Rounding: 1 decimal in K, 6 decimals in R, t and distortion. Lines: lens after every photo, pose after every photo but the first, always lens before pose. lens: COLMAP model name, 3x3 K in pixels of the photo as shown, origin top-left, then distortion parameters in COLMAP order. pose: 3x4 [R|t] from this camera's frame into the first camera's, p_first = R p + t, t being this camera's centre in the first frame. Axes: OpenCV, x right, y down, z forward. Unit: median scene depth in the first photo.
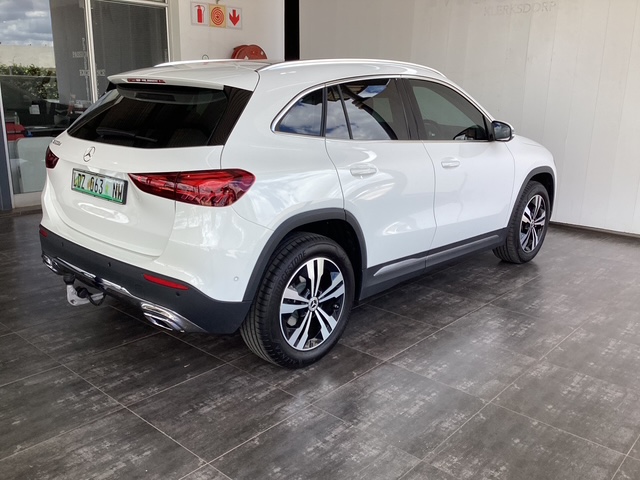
lens RADIAL K [[587.3, 0, 320.0], [0, 587.3, 240.0], [0, 0, 1]] dist [-0.005375, -0.006912]
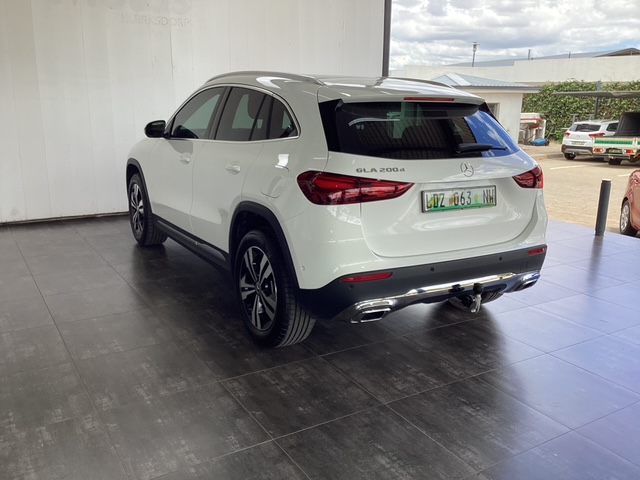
lens RADIAL K [[587.3, 0, 320.0], [0, 587.3, 240.0], [0, 0, 1]] dist [-0.005375, -0.006912]
pose [[0.302172, -0.239147, 0.922768, -1.374678], [0.228890, 0.957902, 0.173300, -0.249125], [-0.925366, 0.158846, 0.344189, 0.830094]]
